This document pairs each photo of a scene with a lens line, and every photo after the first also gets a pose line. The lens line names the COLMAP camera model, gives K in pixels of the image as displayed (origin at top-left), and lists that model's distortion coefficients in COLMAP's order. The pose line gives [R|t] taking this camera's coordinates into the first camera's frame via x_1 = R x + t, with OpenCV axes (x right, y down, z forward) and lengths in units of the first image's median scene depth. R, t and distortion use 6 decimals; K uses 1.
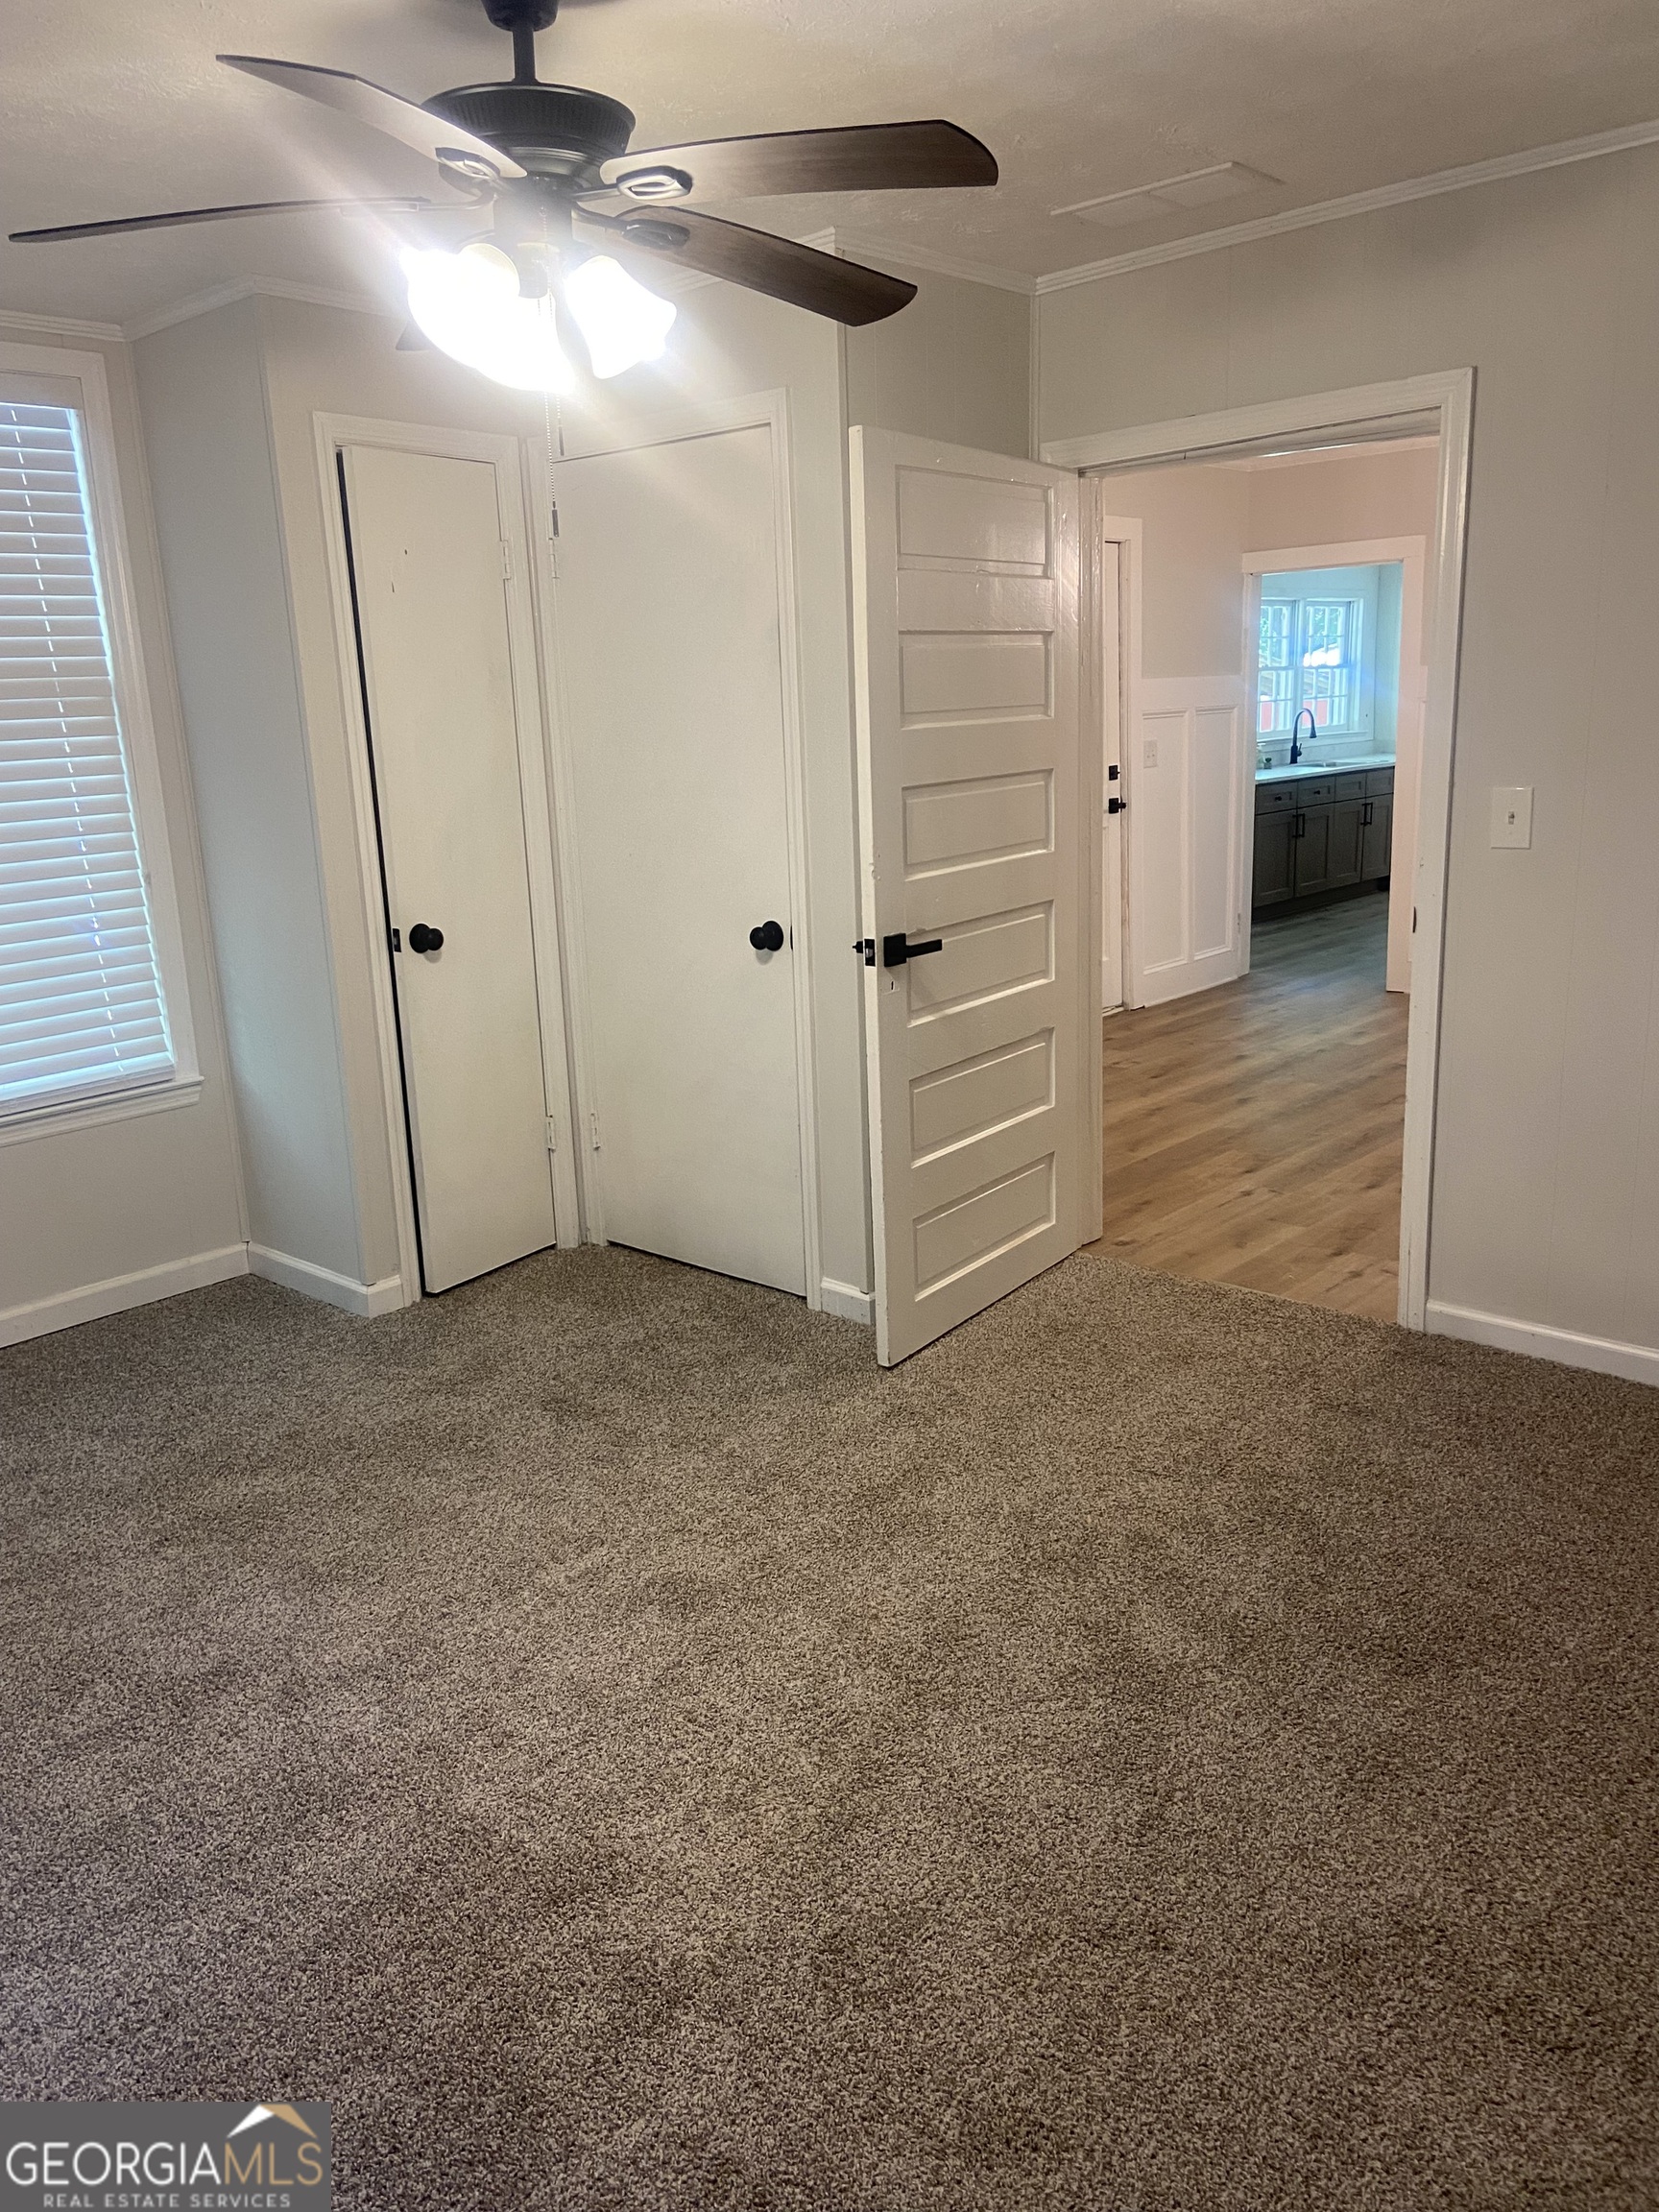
lens RADIAL K [[1663.3, 0, 838.6], [0, 1663.3, 1110.4], [0, 0, 1]] dist [0.119608, -0.152093]
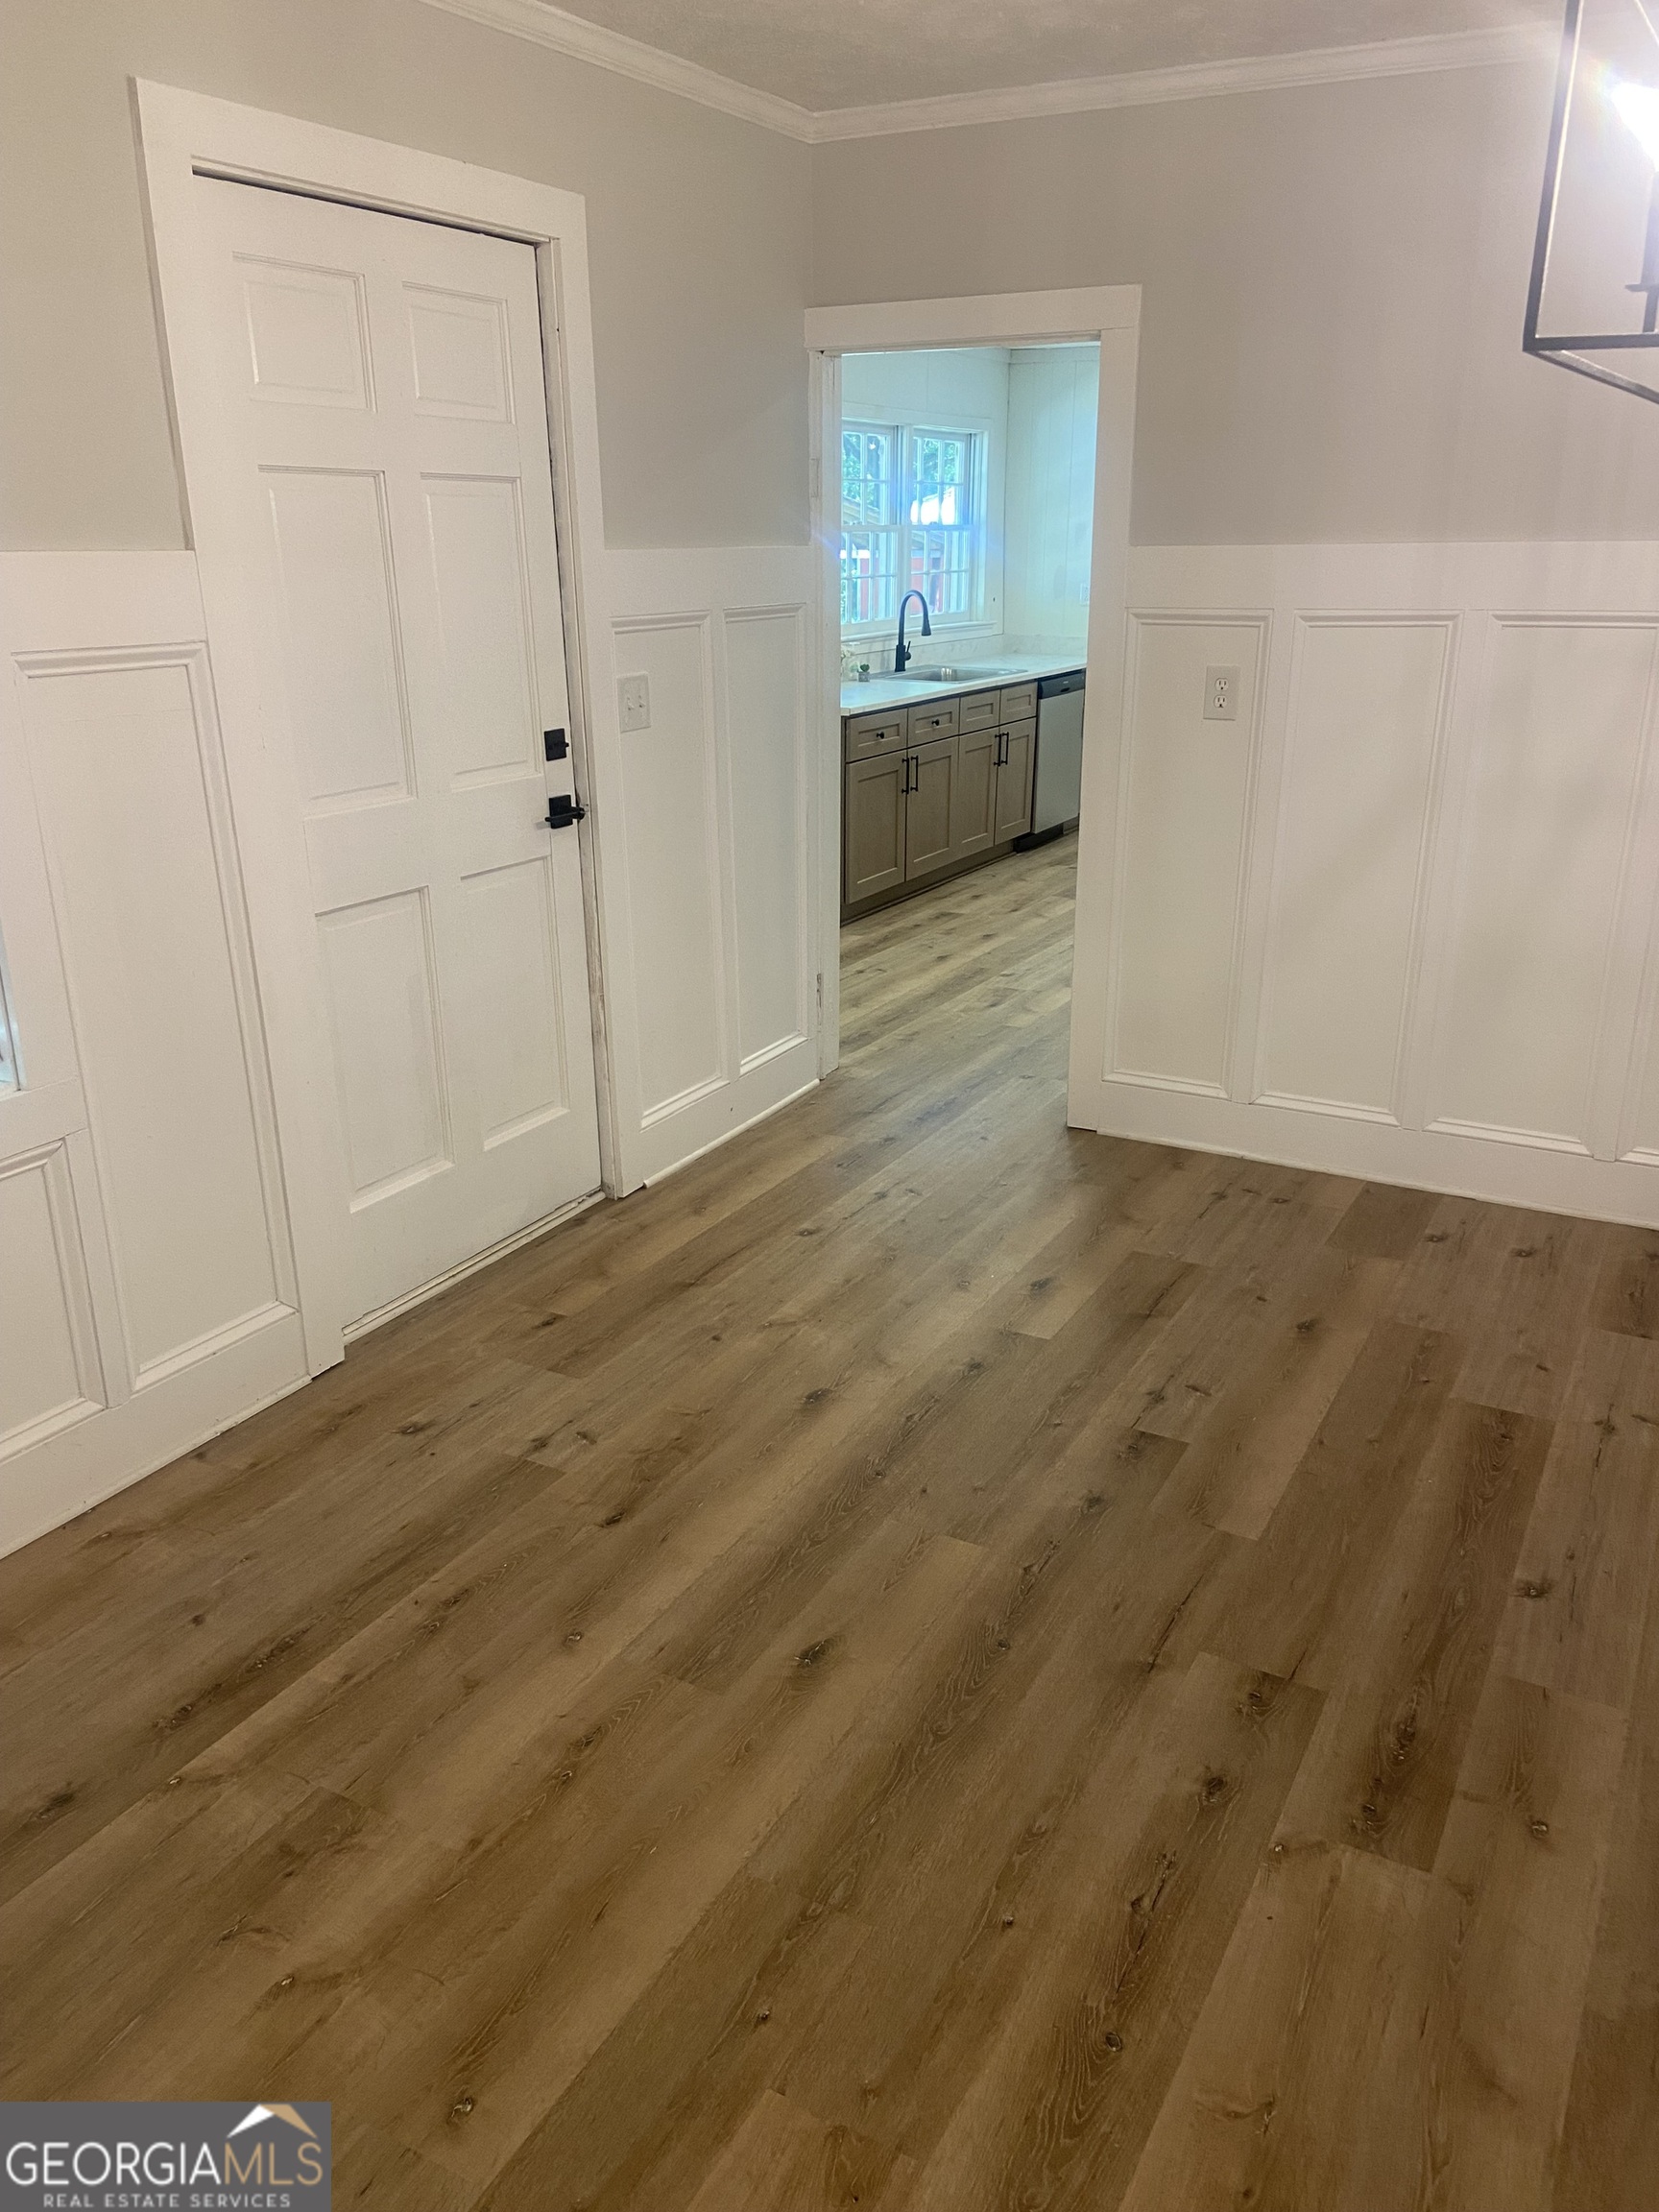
lens RADIAL K [[1663.3, 0, 838.6], [0, 1663.3, 1110.4], [0, 0, 1]] dist [0.119608, -0.152093]
pose [[0.973829, -0.036568, 0.224320, 0.127987], [0.016439, 0.995719, 0.090953, -0.135509], [-0.226686, -0.084885, 0.970262, 0.486999]]
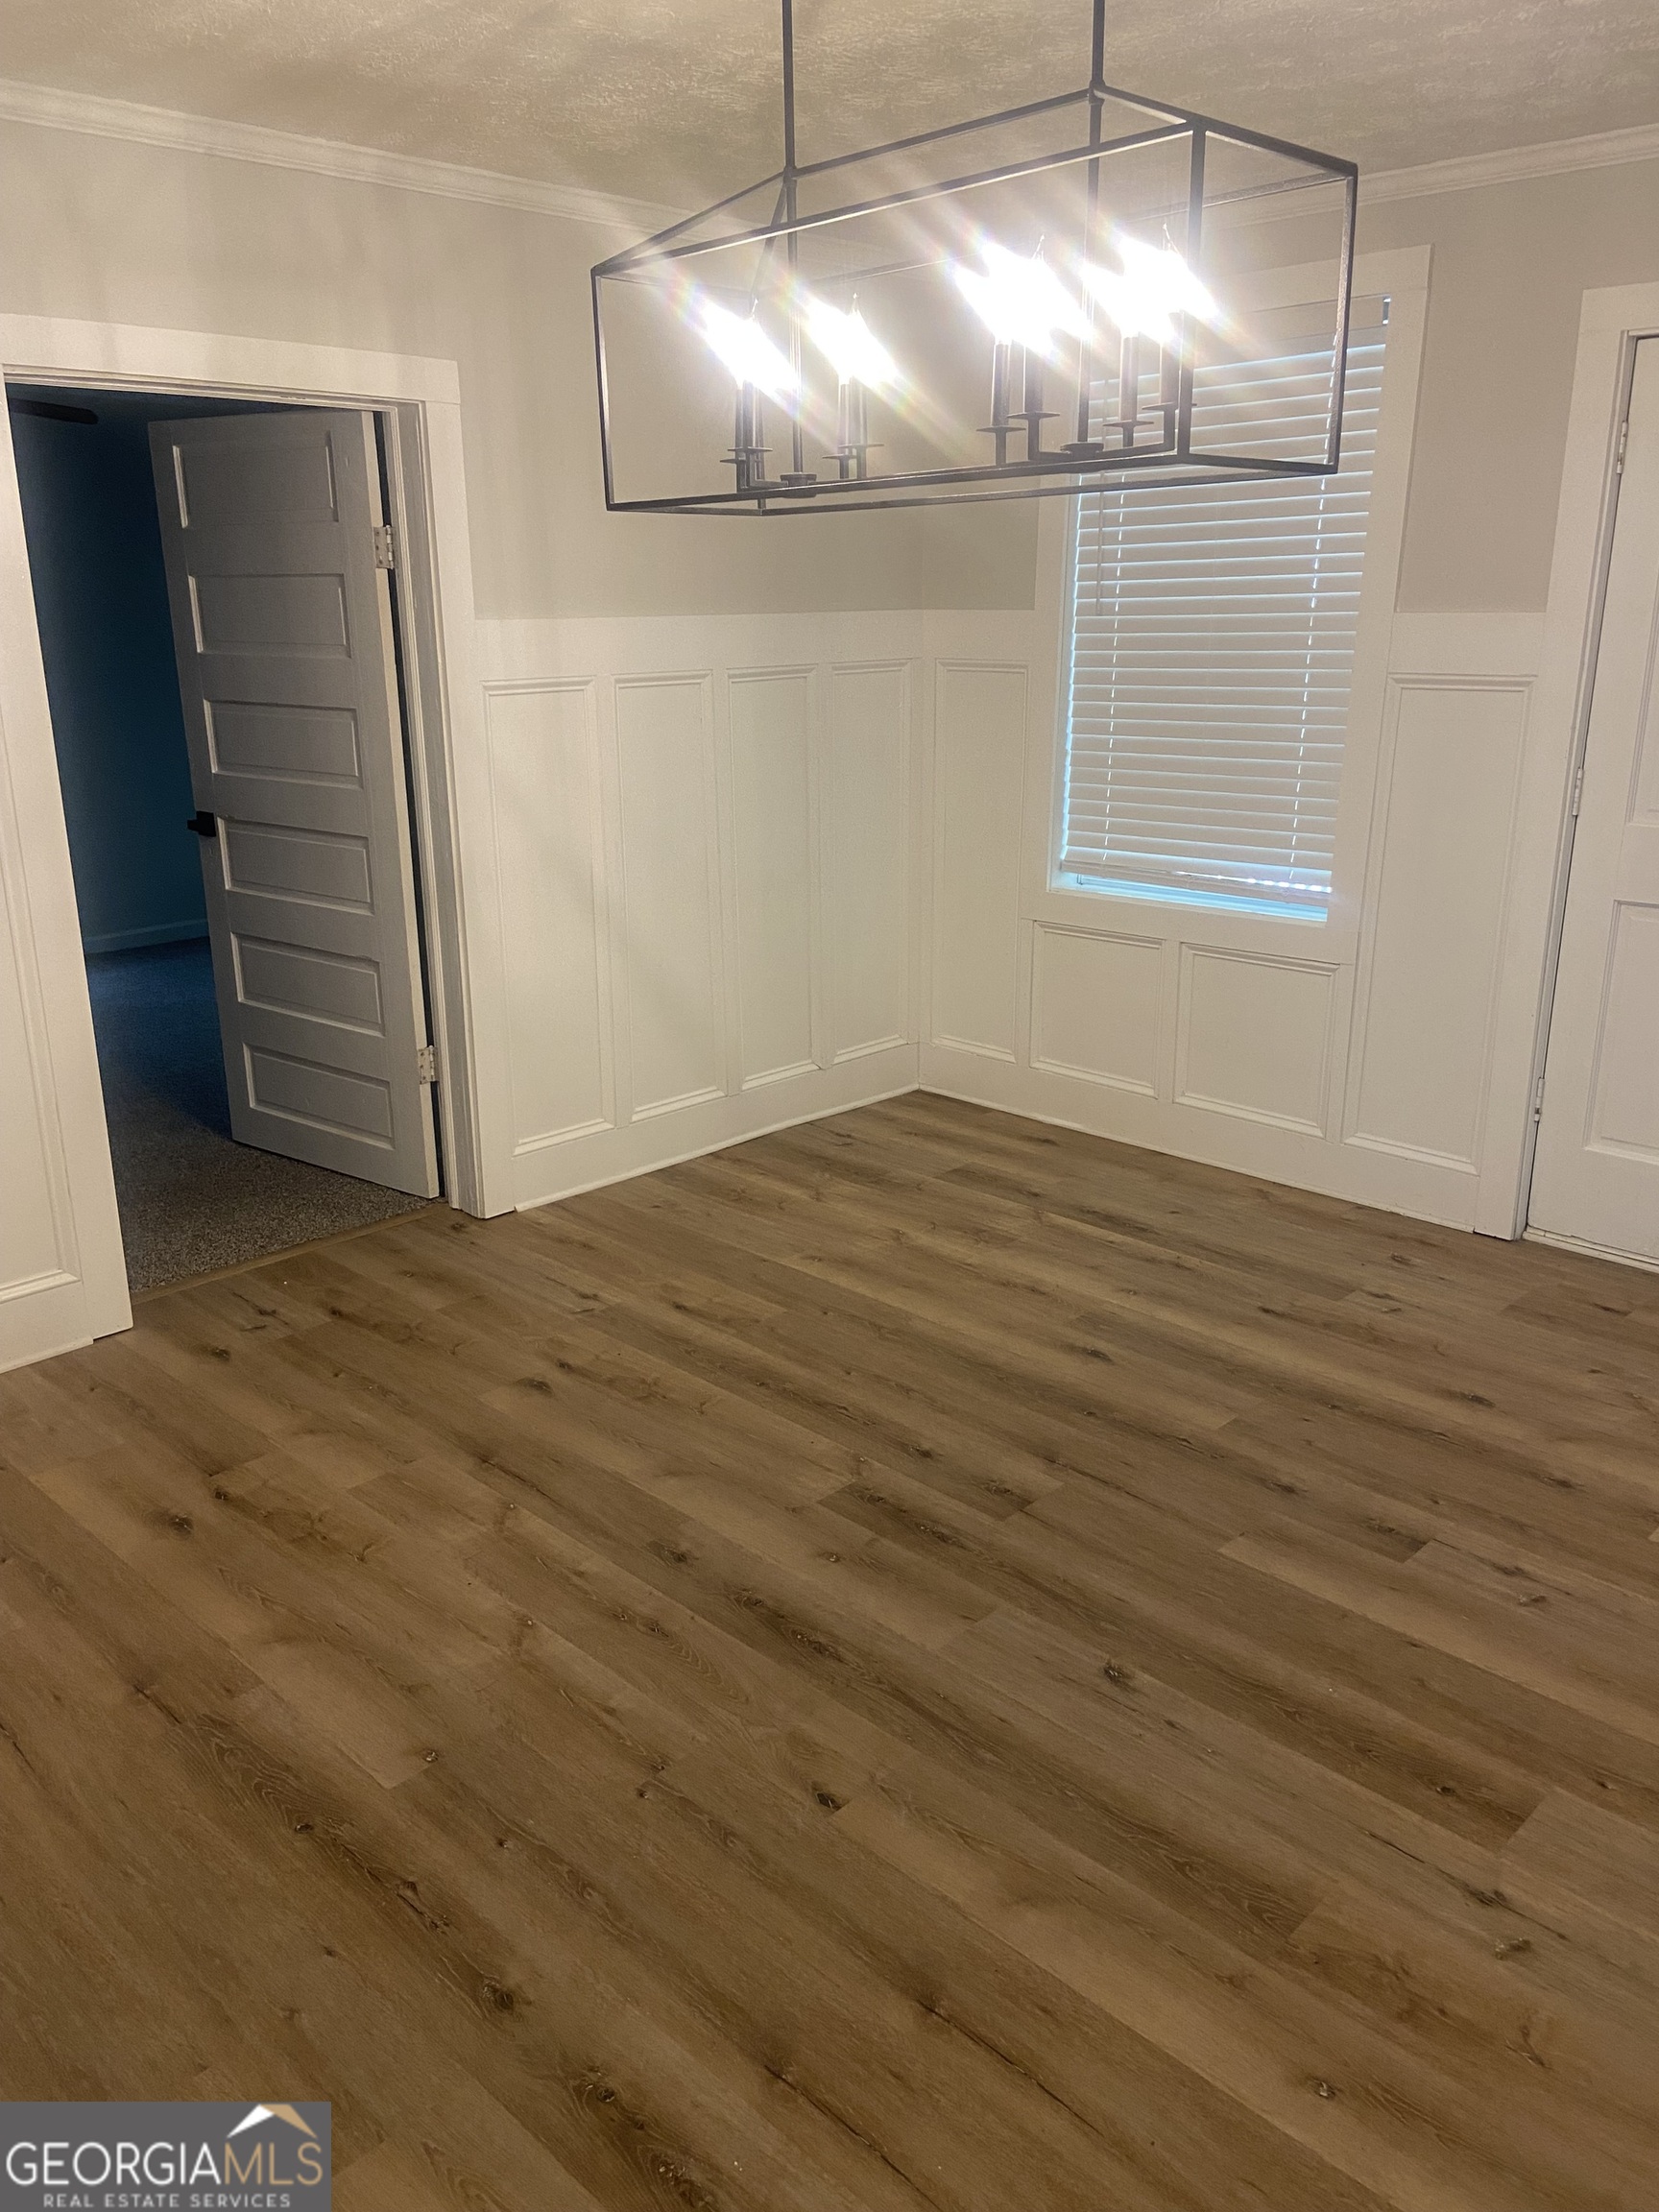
lens RADIAL K [[1663.3, 0, 838.6], [0, 1663.3, 1110.4], [0, 0, 1]] dist [0.119608, -0.152093]
pose [[-0.048086, 0.330203, -0.942684, 0.612584], [-0.230151, 0.914718, 0.332146, -0.206223], [0.971966, 0.232932, 0.032012, 0.685489]]
